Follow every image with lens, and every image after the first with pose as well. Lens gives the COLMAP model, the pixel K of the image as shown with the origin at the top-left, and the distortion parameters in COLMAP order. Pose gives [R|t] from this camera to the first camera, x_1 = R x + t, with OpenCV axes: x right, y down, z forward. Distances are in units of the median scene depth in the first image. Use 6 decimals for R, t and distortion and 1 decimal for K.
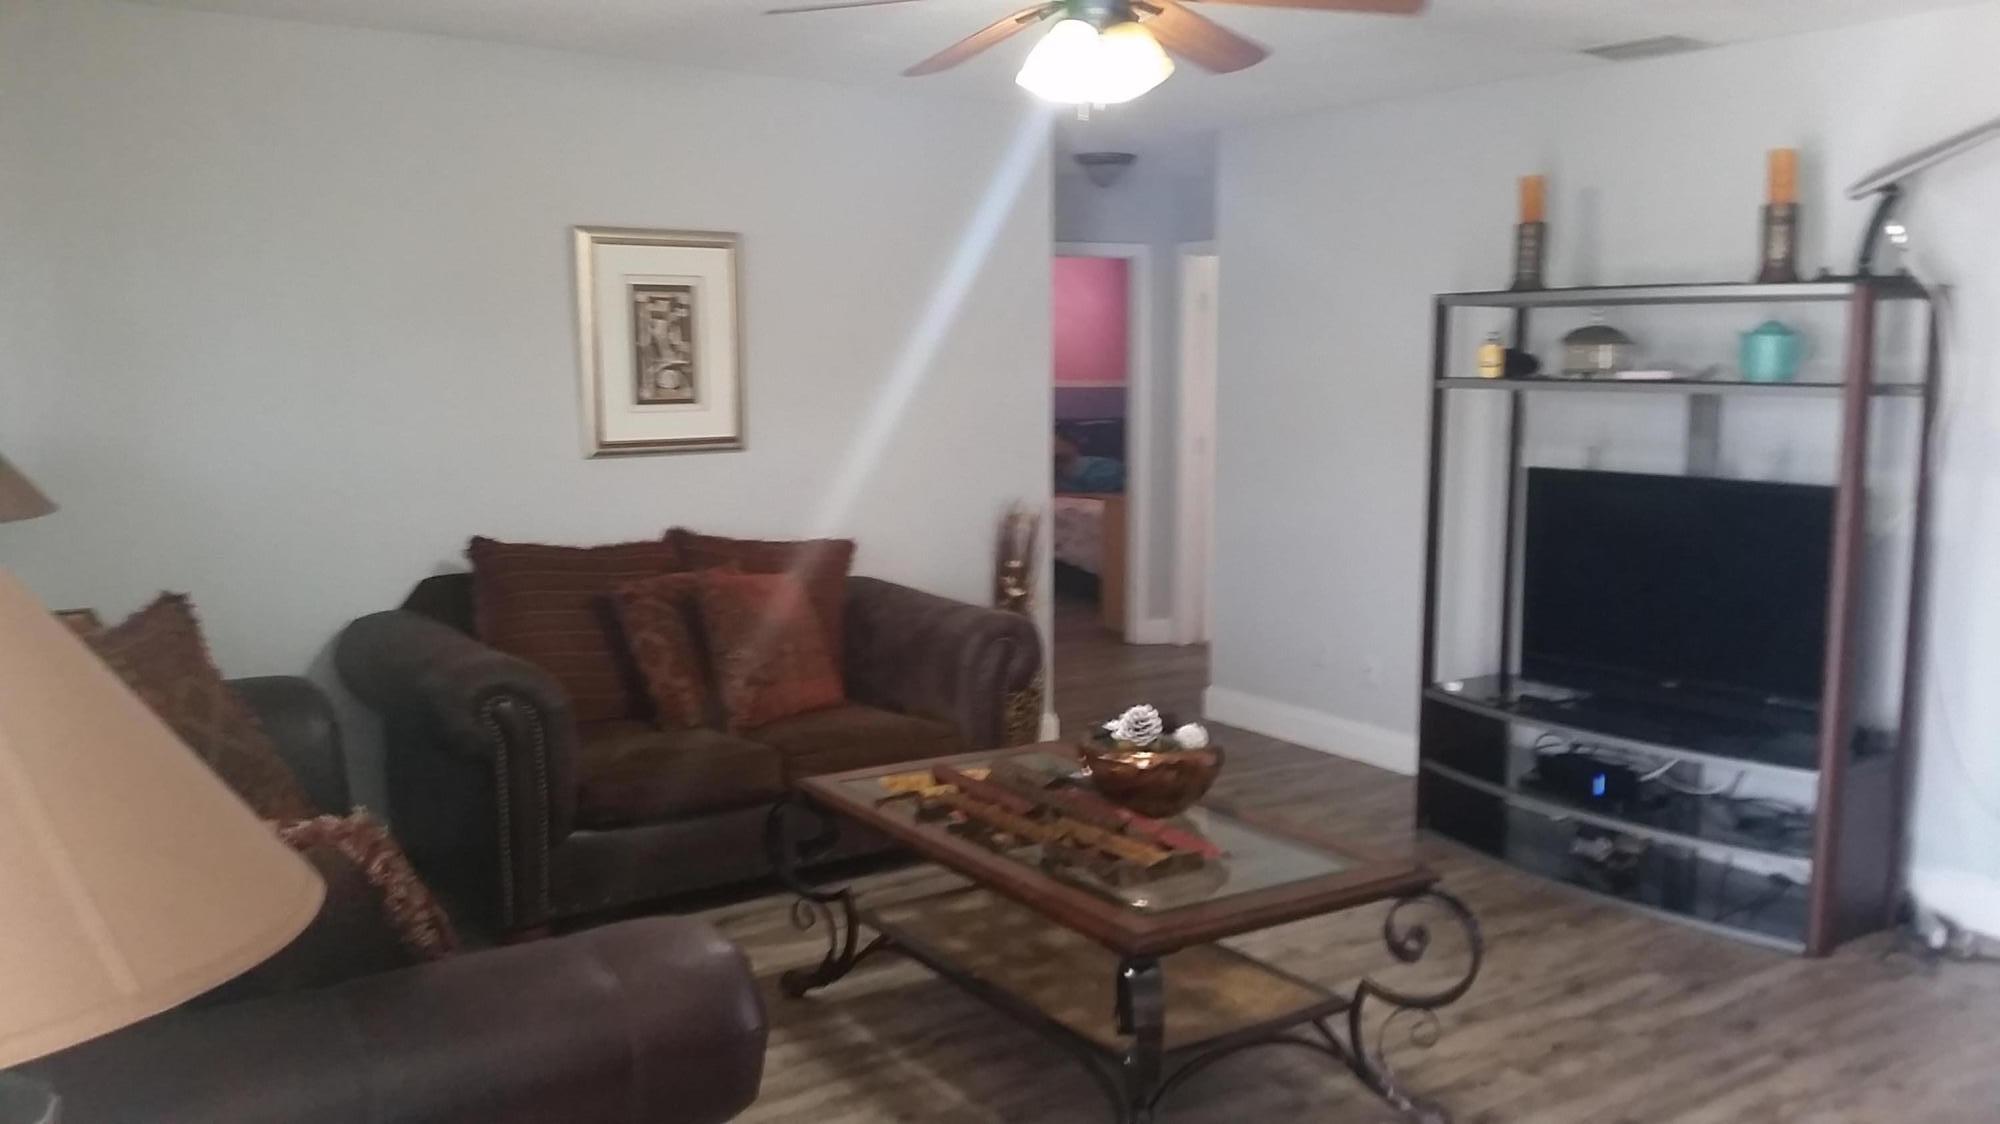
lens RADIAL K [[1616.1, 0, 1000.0], [0, 1616.1, 562.0], [0, 0, 1]] dist [0.142338, -0.331527]
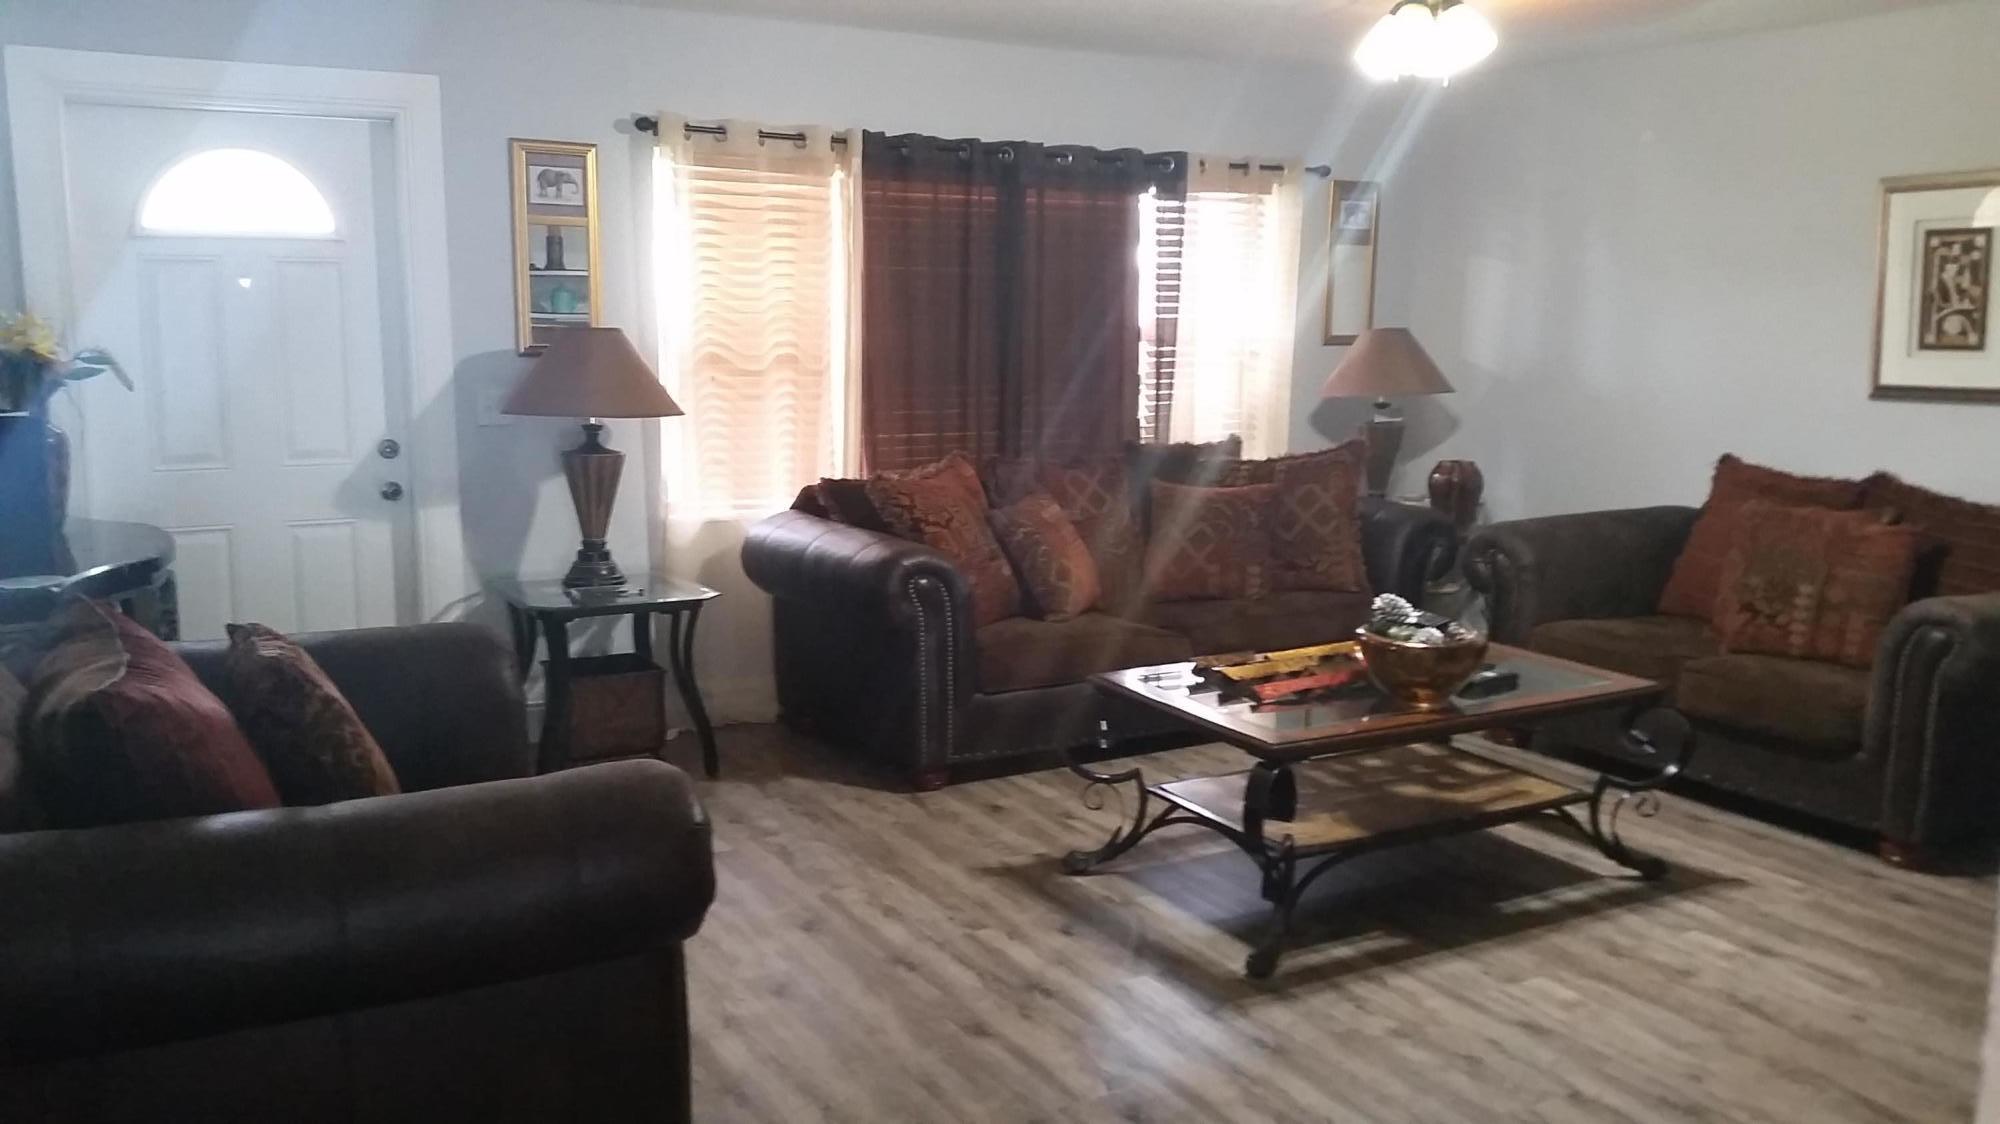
lens RADIAL K [[1616.1, 0, 1000.0], [0, 1616.1, 562.0], [0, 0, 1]] dist [0.142338, -0.331527]
pose [[-0.102161, 0.142740, -0.984474, 0.843083], [-0.126359, 0.979773, 0.155171, -0.053176], [0.986710, 0.140249, -0.082059, 0.545943]]
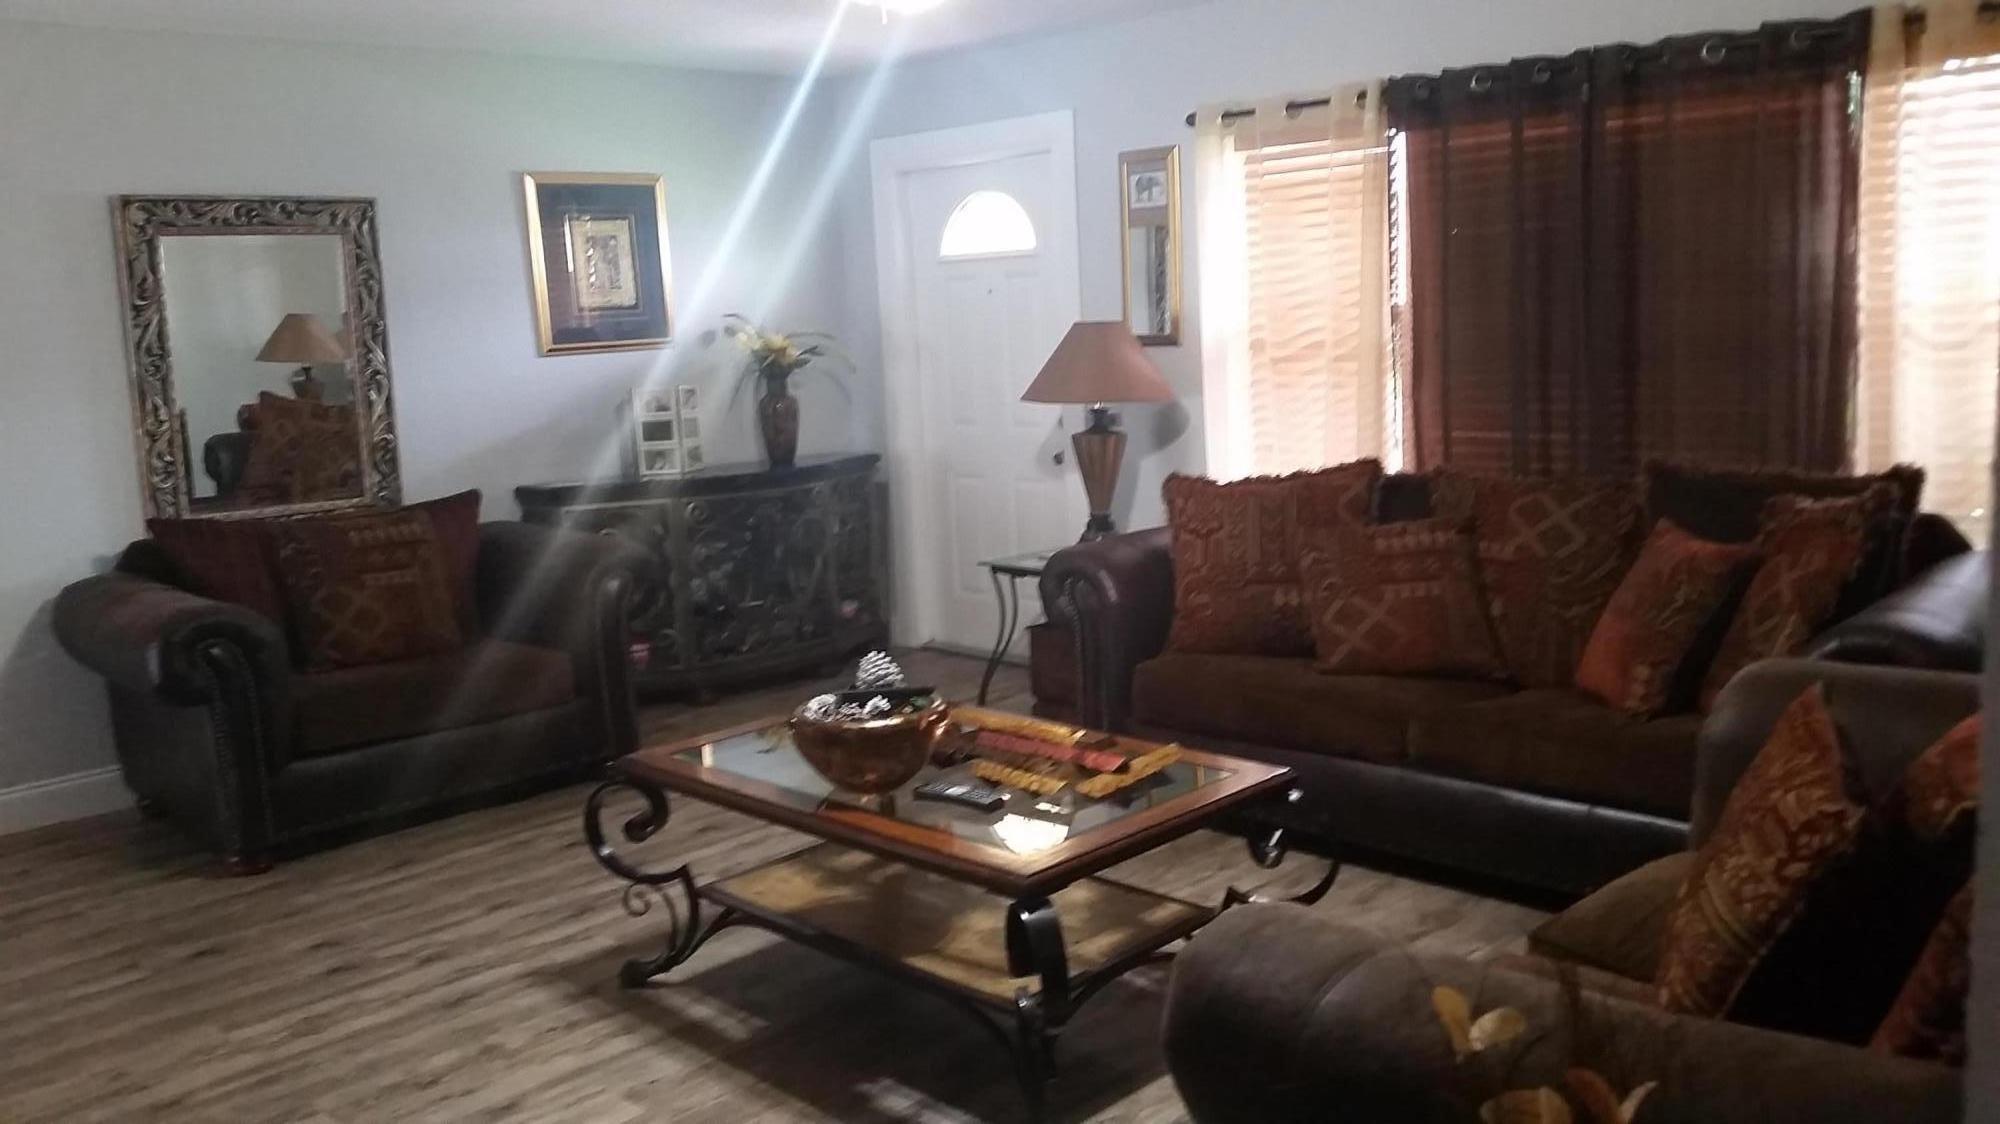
lens RADIAL K [[1616.1, 0, 1000.0], [0, 1616.1, 562.0], [0, 0, 1]] dist [0.142338, -0.331527]
pose [[-0.986993, 0.063022, -0.147897, 0.102809], [0.021211, 0.962965, 0.268790, -0.147256], [0.159359, 0.262156, -0.951777, 1.274287]]
